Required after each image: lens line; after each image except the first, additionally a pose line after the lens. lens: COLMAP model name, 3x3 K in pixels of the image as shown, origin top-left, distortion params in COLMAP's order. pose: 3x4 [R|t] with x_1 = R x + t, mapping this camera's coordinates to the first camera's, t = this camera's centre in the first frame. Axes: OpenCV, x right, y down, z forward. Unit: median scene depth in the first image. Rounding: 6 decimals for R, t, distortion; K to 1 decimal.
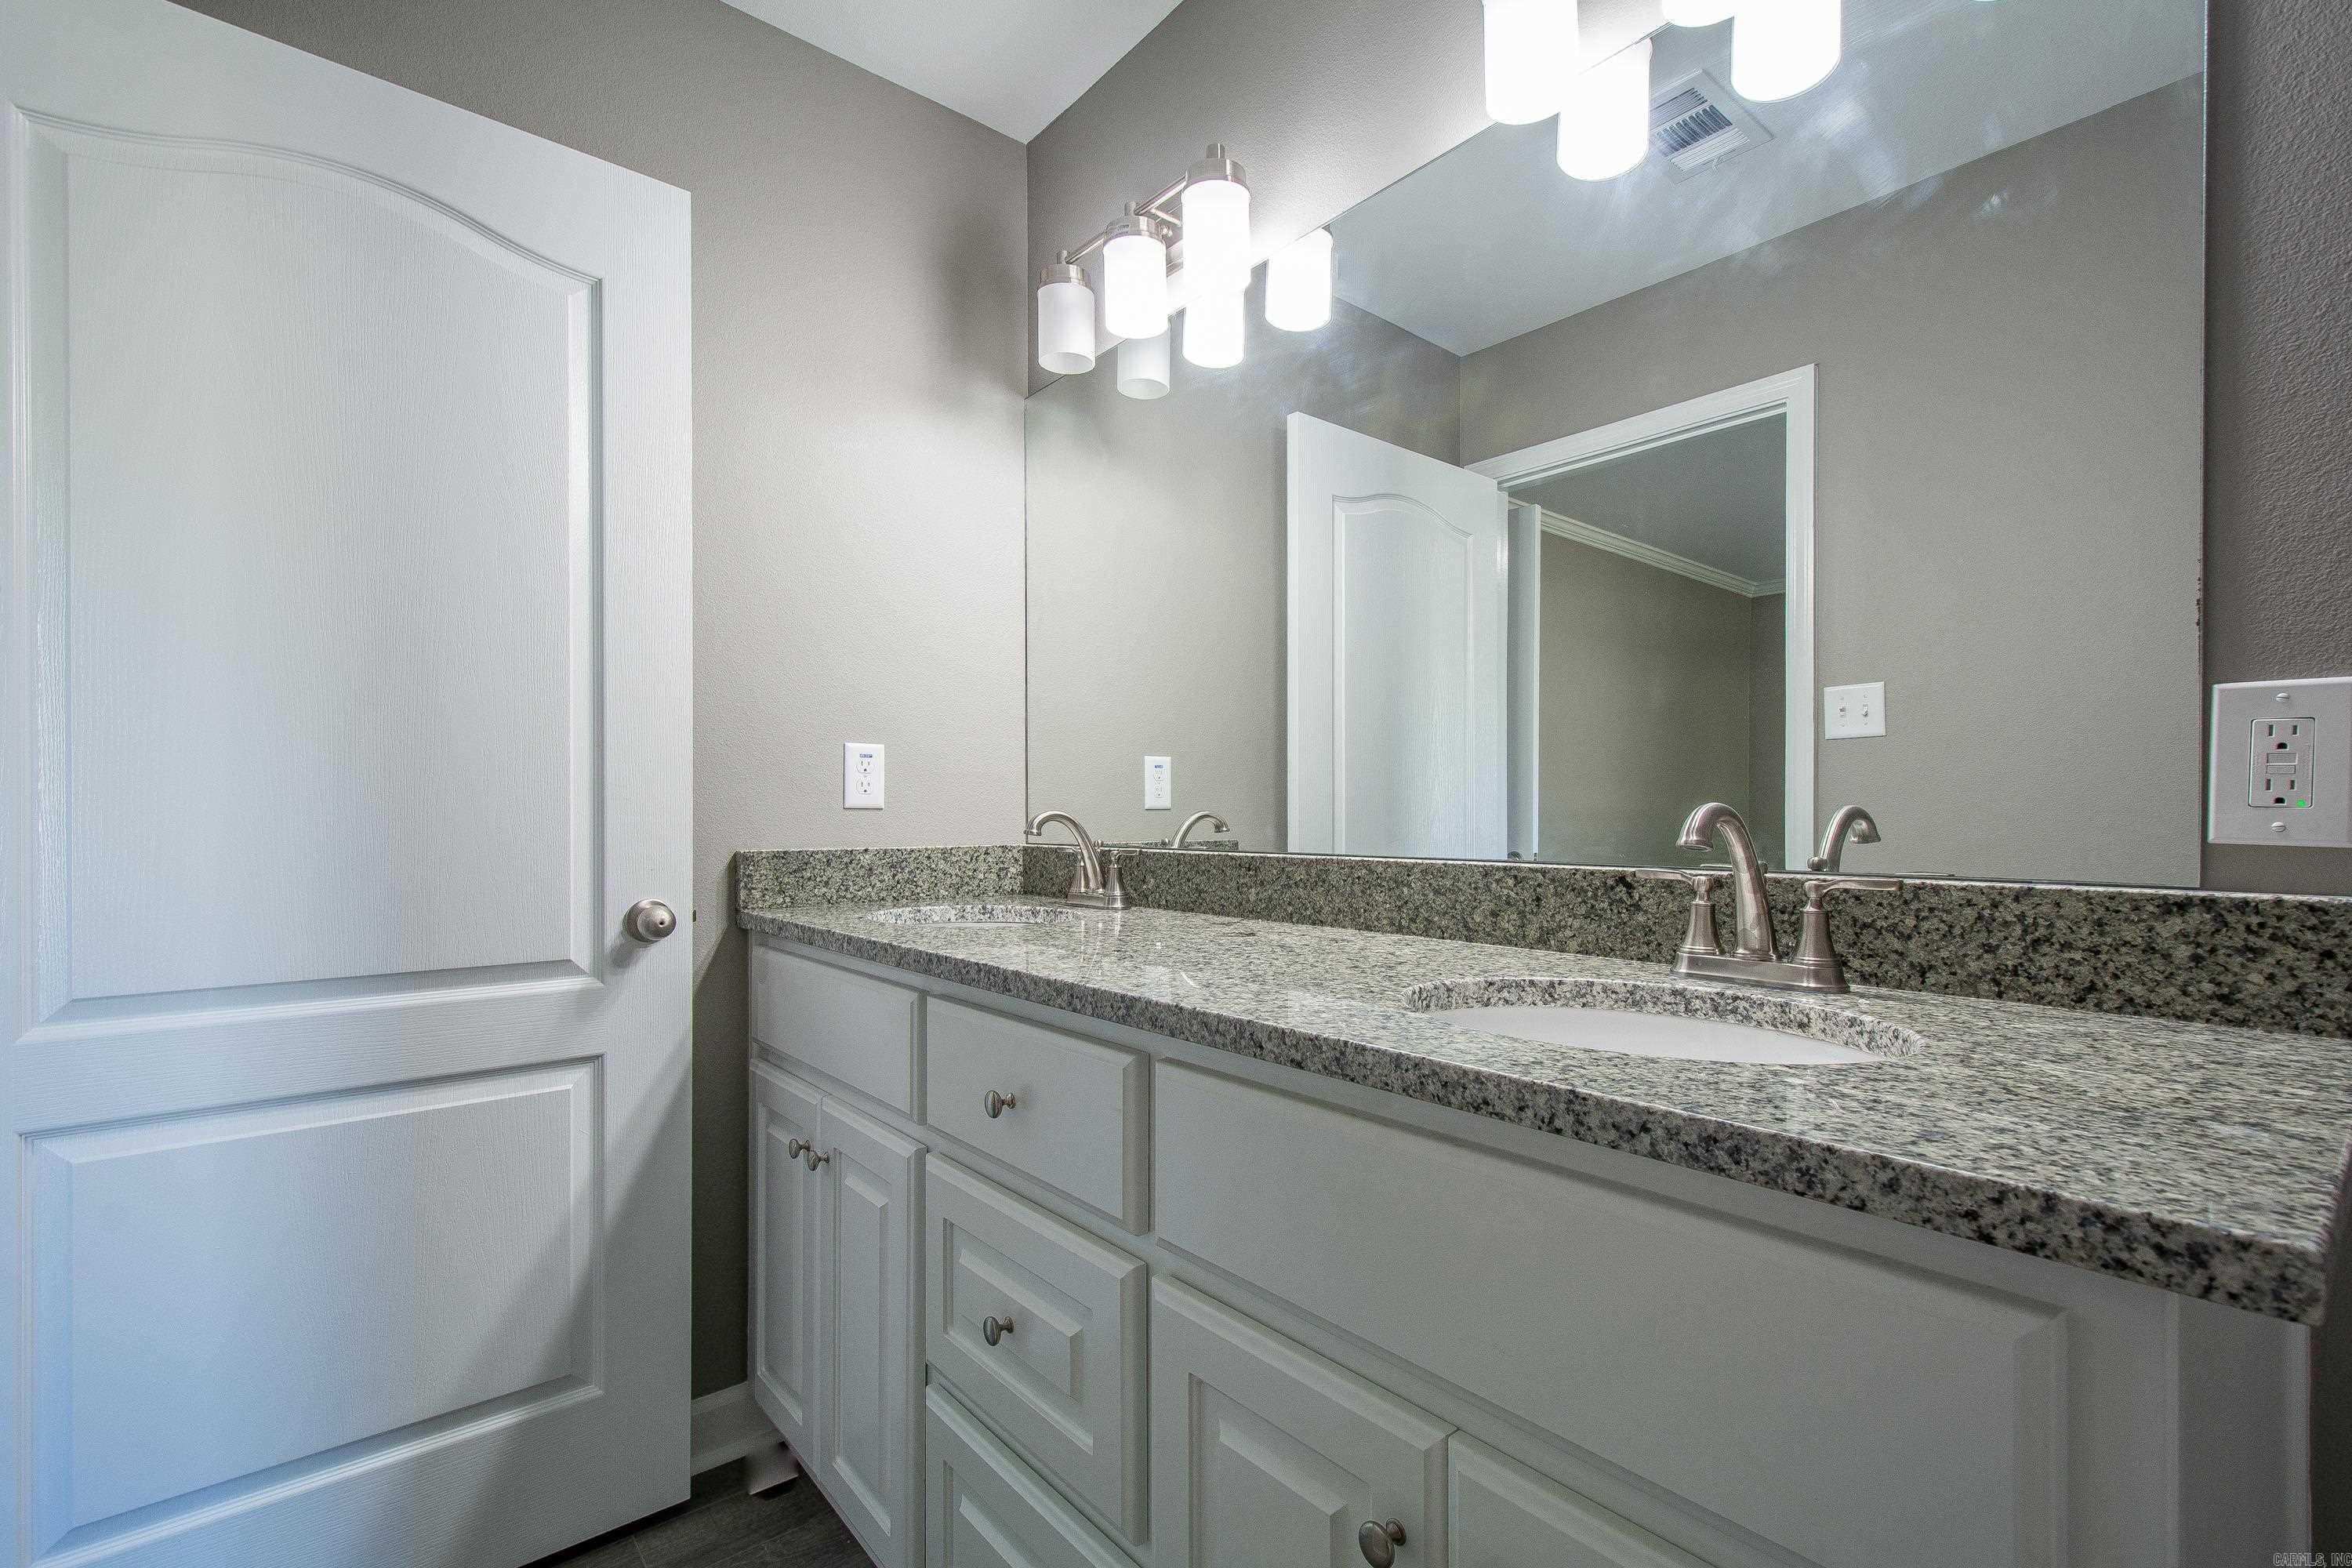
lens RADIAL K [[1046.7, 0, 1214.7], [0, 1046.7, 820.4], [0, 0, 1]] dist [0.020149, -0.008208]
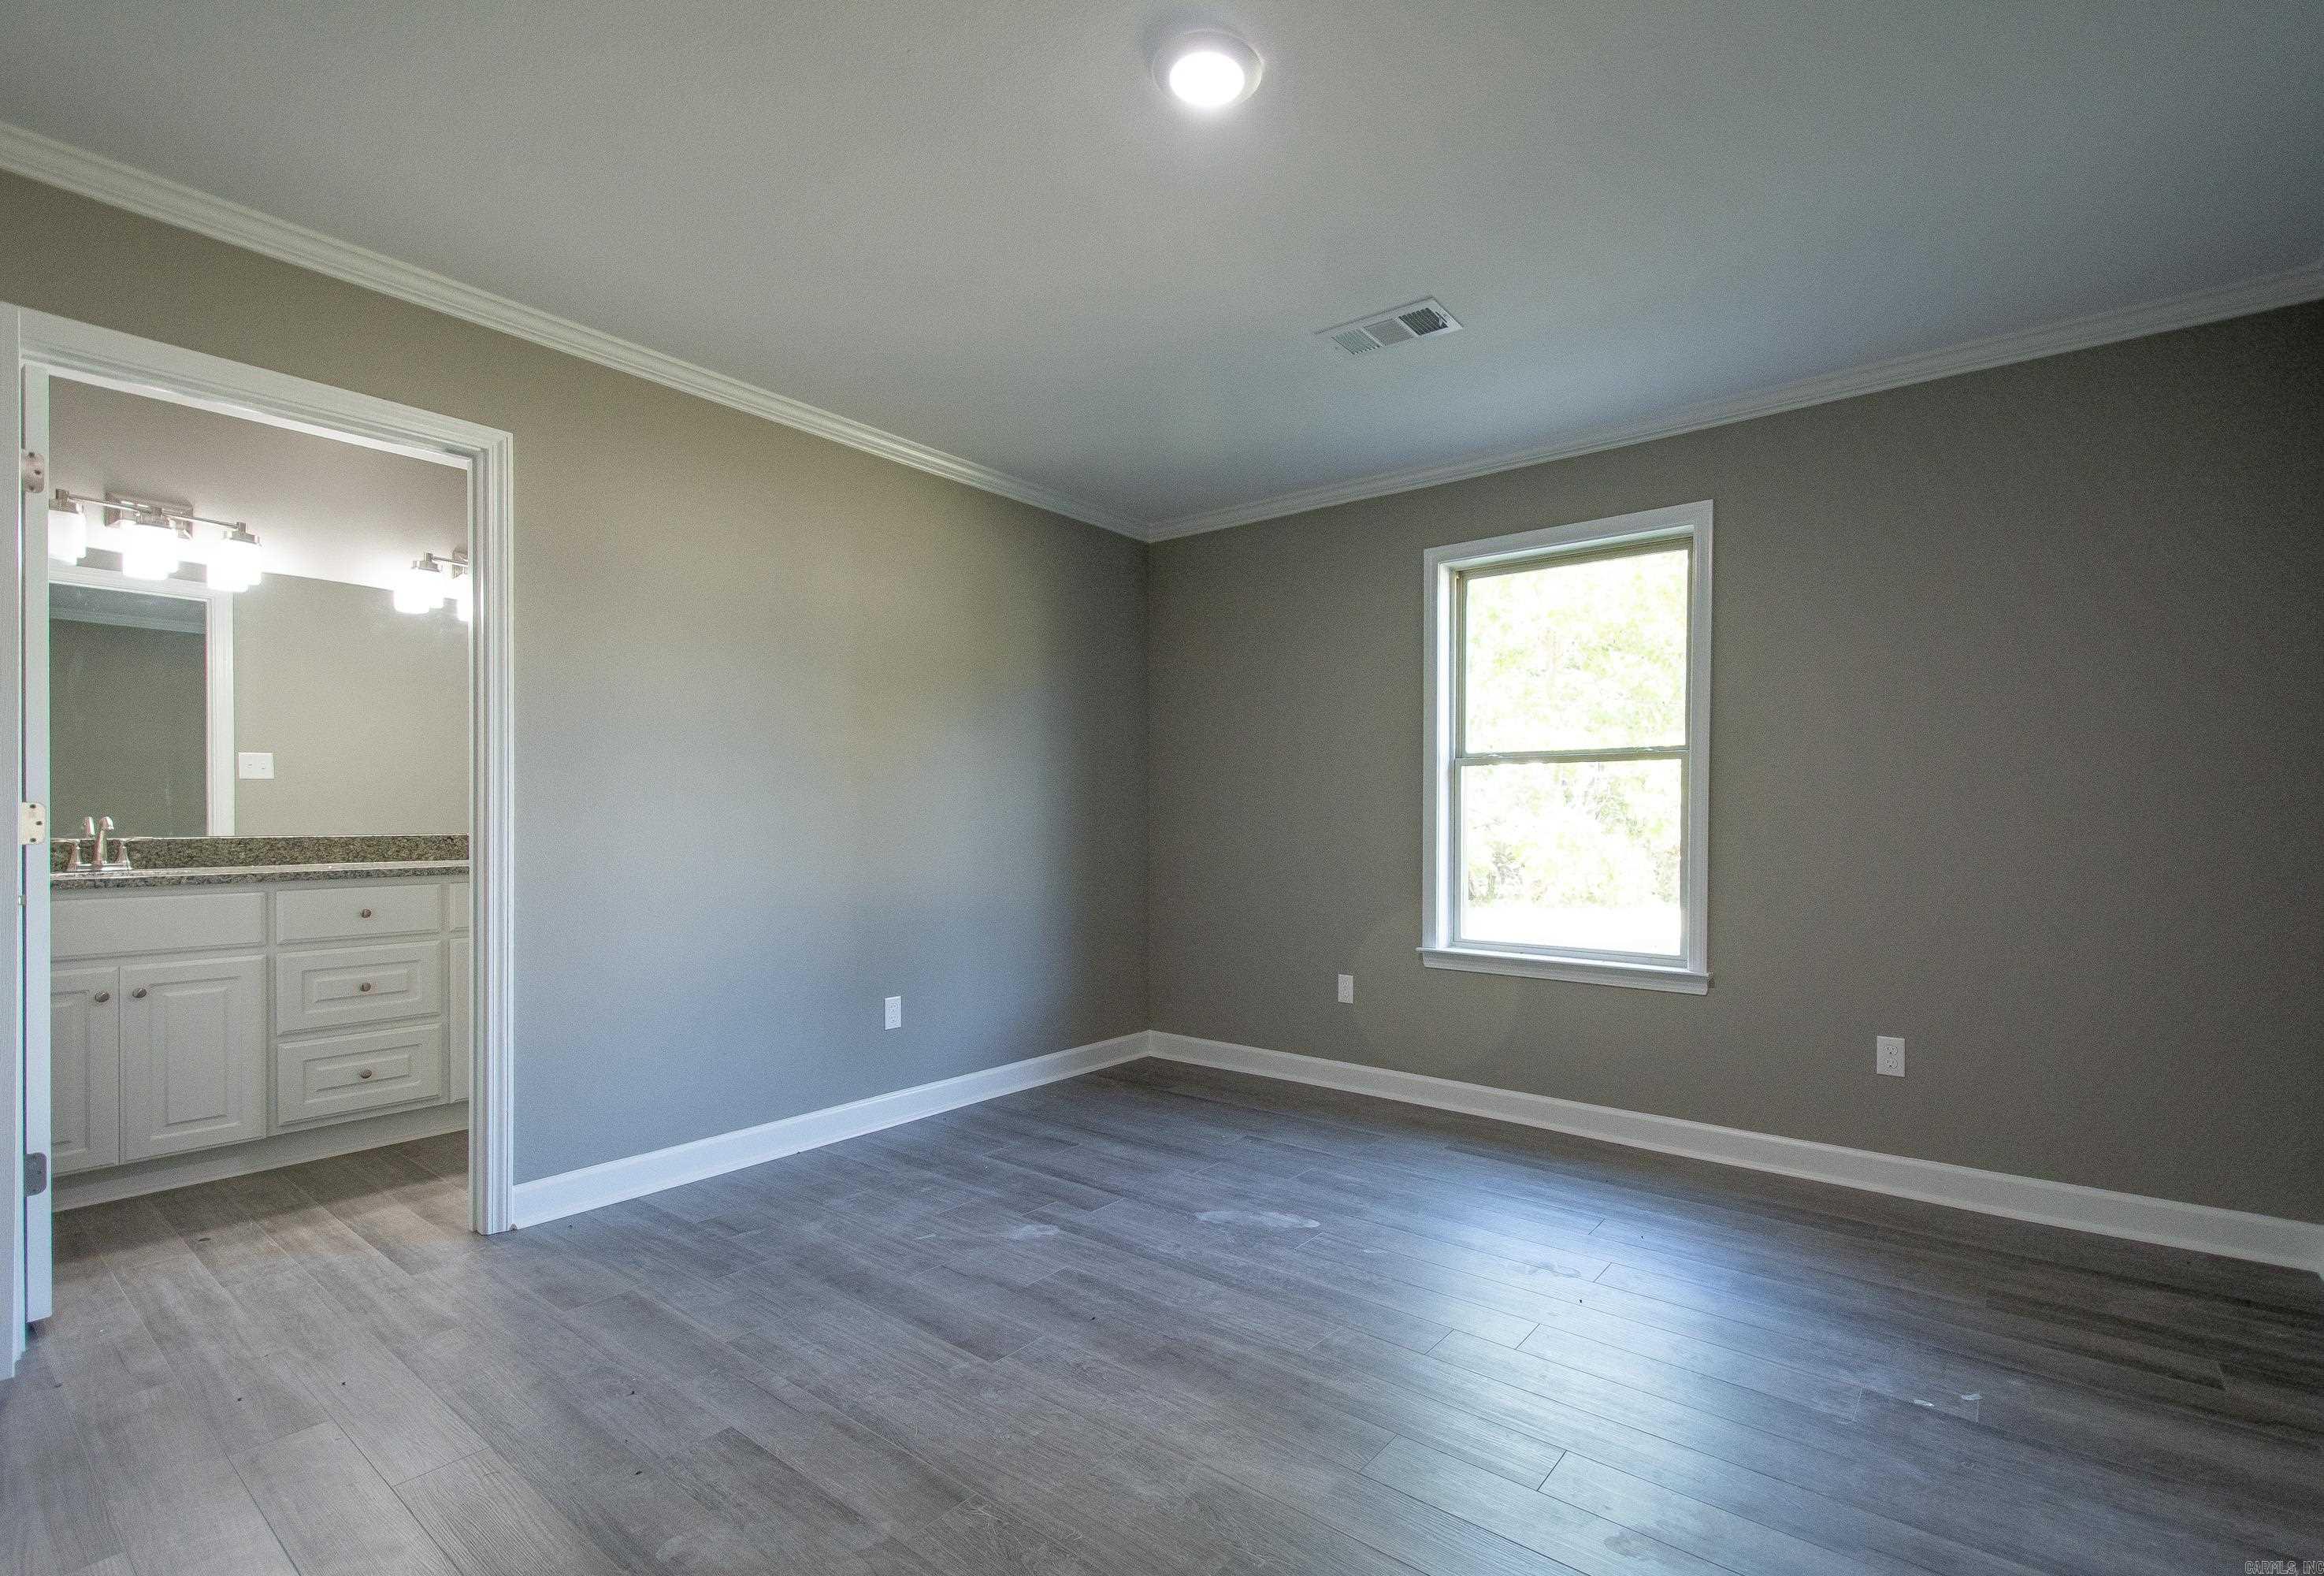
lens RADIAL K [[1050.1, 0, 1176.1], [0, 1050.1, 824.7], [0, 0, 1]] dist [0.019909, -0.007934]
pose [[-0.192074, -0.010035, 0.981329, -3.528454], [0.002723, 0.999938, 0.010759, -0.016412], [-0.981377, 0.004738, -0.192035, -0.690678]]
